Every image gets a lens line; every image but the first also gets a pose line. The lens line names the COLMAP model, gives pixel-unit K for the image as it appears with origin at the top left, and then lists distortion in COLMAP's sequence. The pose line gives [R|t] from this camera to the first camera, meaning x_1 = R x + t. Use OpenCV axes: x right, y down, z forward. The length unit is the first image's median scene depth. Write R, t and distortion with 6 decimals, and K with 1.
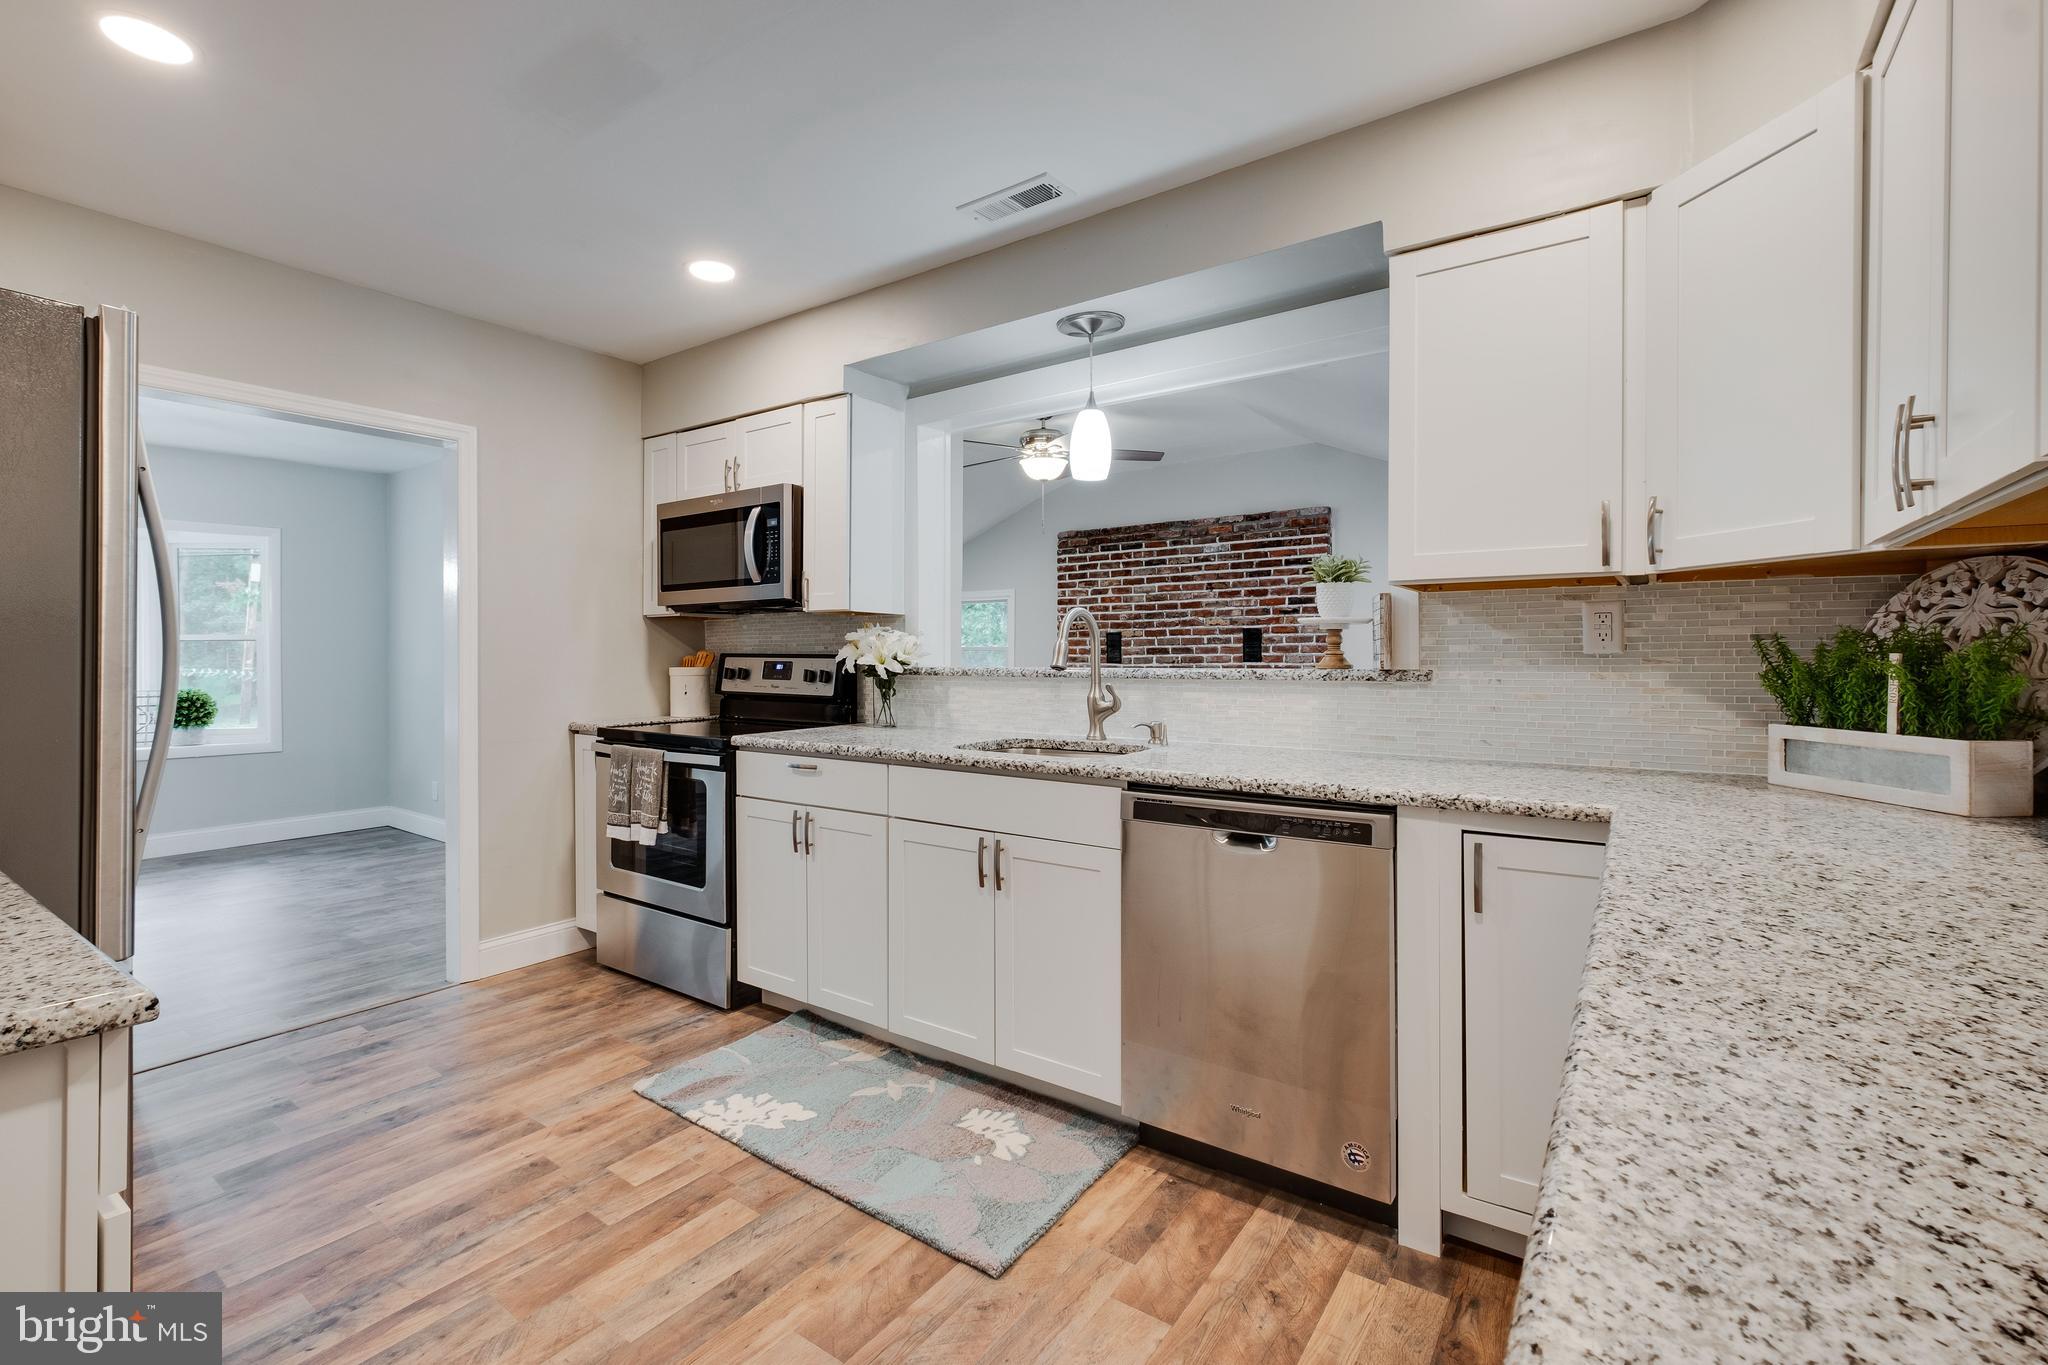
lens RADIAL K [[902.6, 0, 1018.6], [0, 902.6, 653.8], [0, 0, 1]] dist [-0.003224, -0.000850]
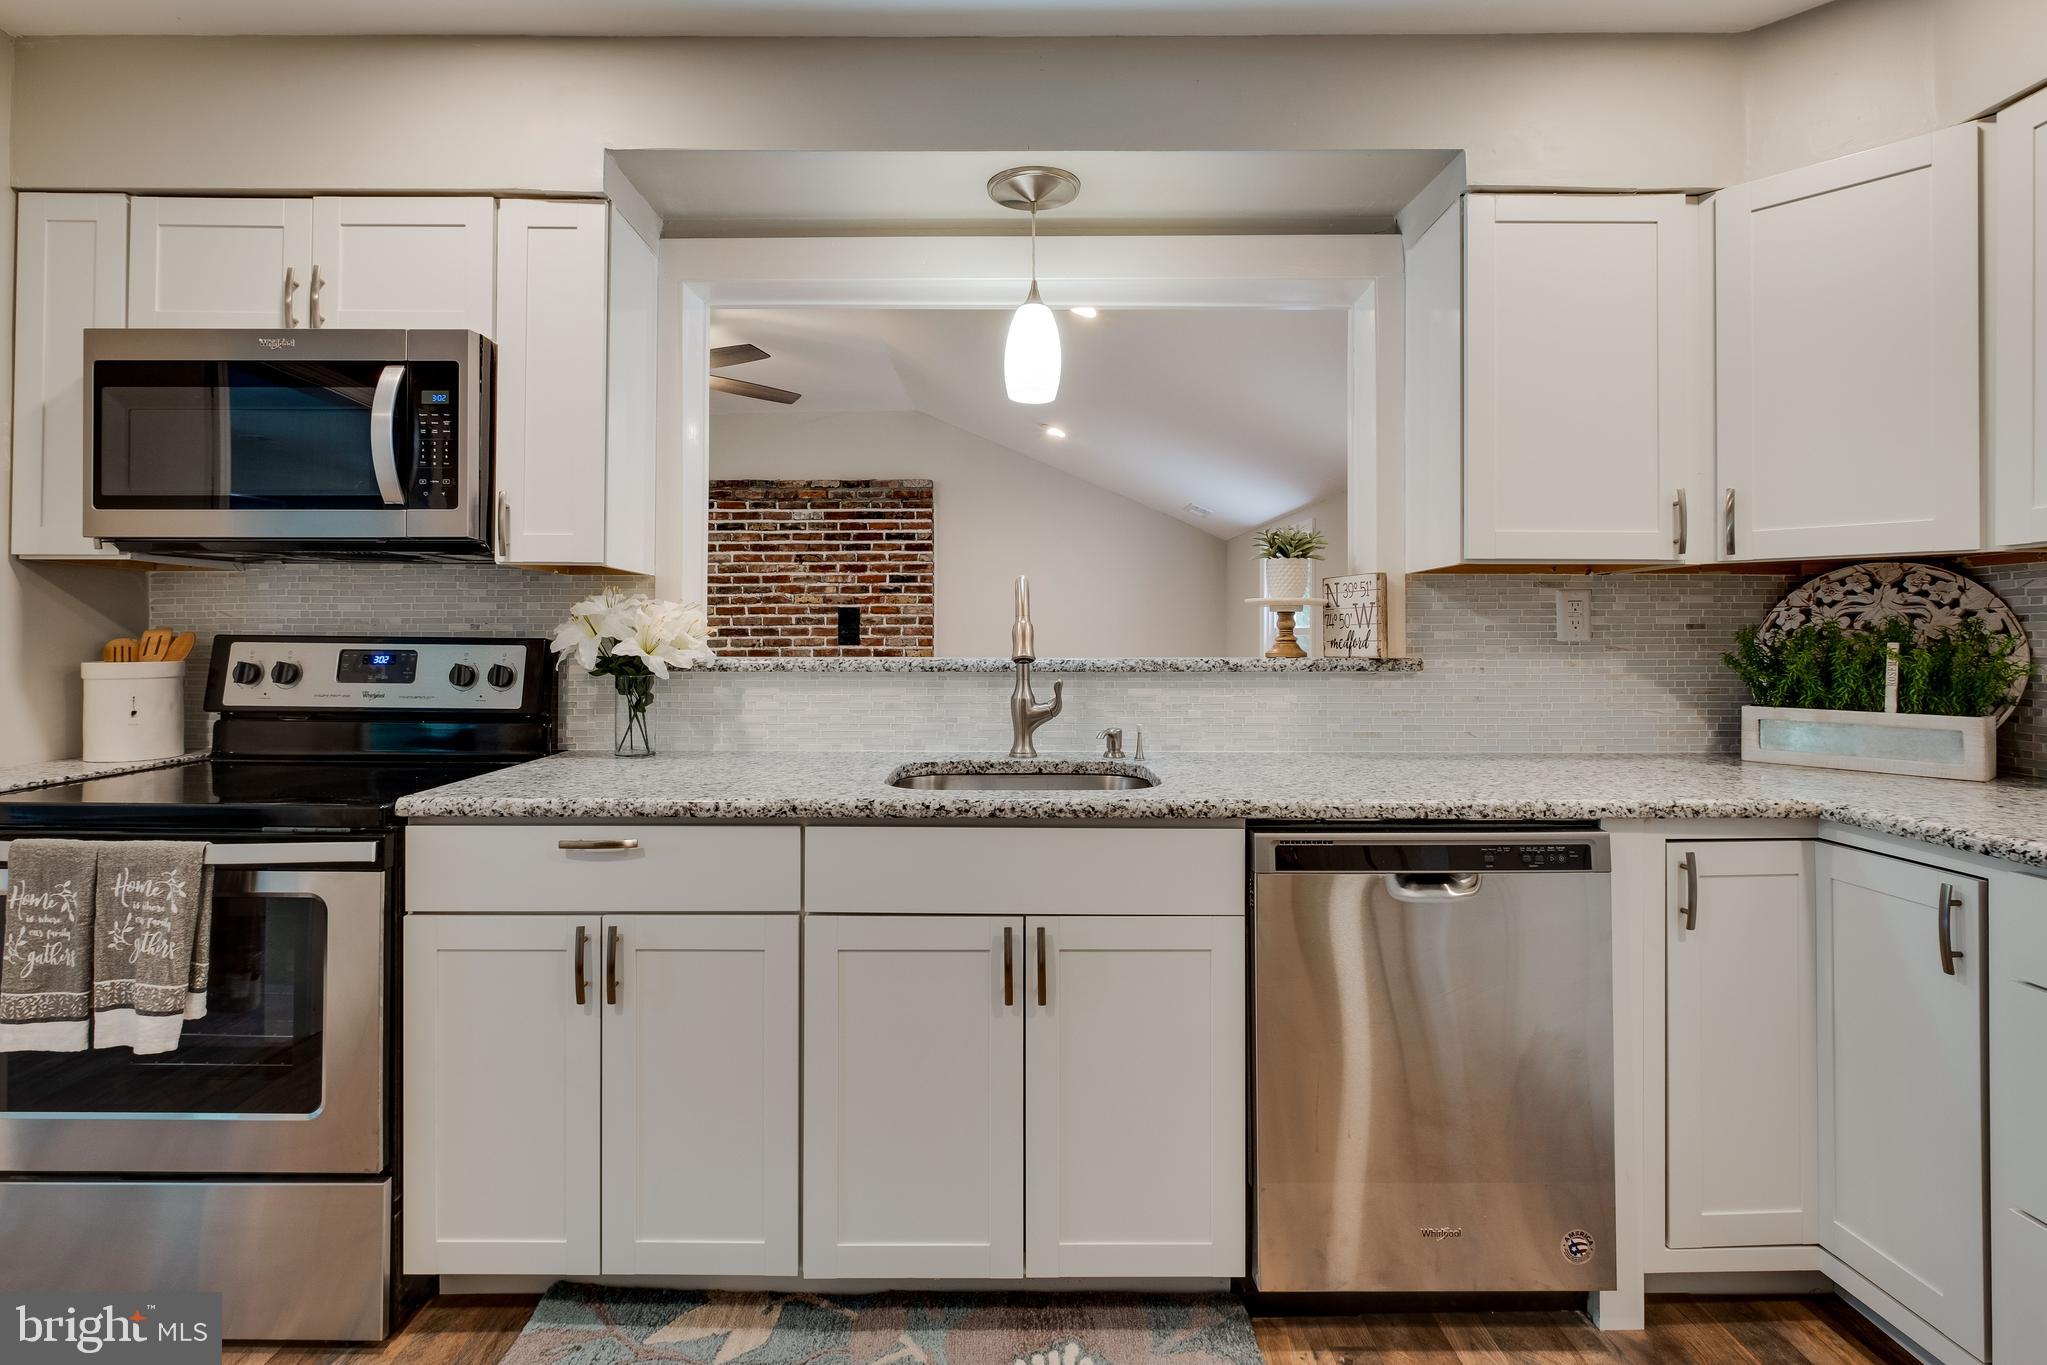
lens RADIAL K [[931.1, 0, 1019.6], [0, 931.1, 625.5], [0, 0, 1]] dist [-0.004103, -0.000653]
pose [[0.815254, 0.009908, 0.579019, -0.315278], [-0.004191, 0.999928, -0.011210, -0.002334], [-0.579089, 0.006712, 0.815237, 0.343383]]
